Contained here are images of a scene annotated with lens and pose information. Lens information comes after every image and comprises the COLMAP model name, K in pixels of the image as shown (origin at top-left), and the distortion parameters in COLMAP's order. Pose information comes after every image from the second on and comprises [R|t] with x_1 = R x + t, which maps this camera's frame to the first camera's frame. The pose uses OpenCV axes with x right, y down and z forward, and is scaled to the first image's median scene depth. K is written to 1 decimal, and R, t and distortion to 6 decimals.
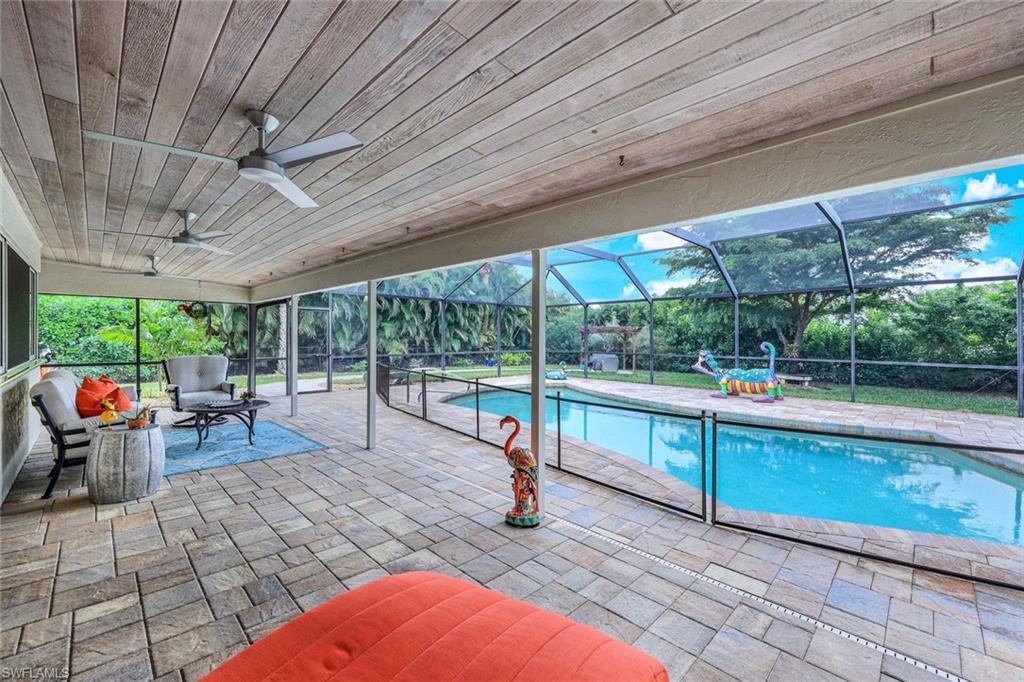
lens RADIAL K [[411.8, 0, 508.9], [0, 411.8, 339.8], [0, 0, 1]] dist [-0.008642, -0.000127]
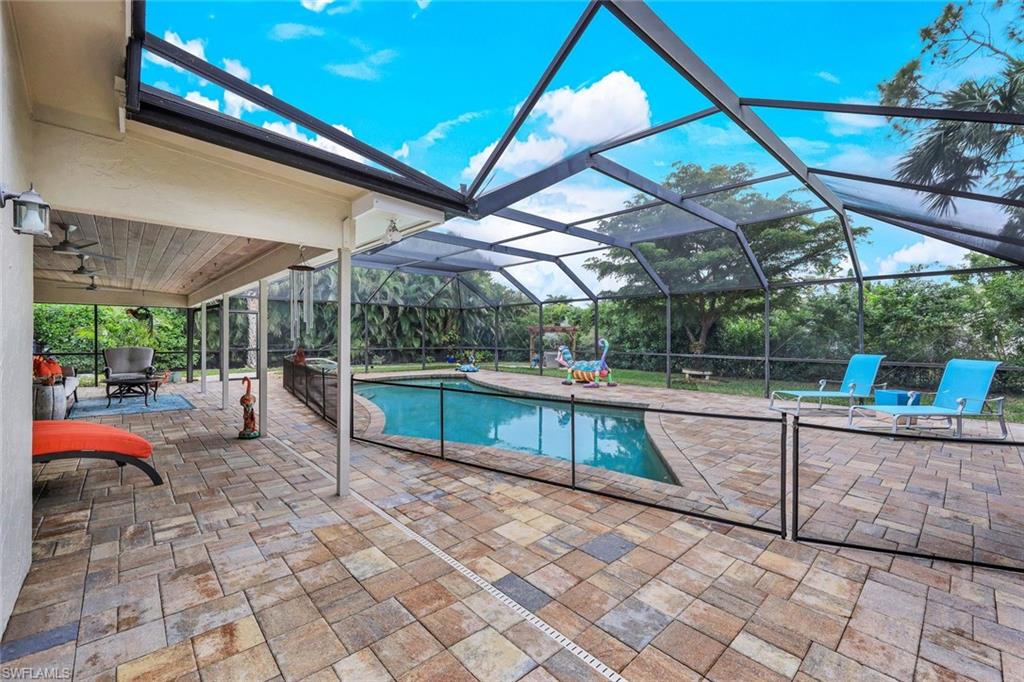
lens RADIAL K [[416.0, 0, 505.0], [0, 416.0, 335.5], [0, 0, 1]] dist [-0.001901, 0.001251]
pose [[0.999066, 0.000052, -0.043205, 0.195937], [-0.000546, 0.999935, -0.011423, 0.005509], [0.043202, 0.011436, 0.999001, -0.117635]]
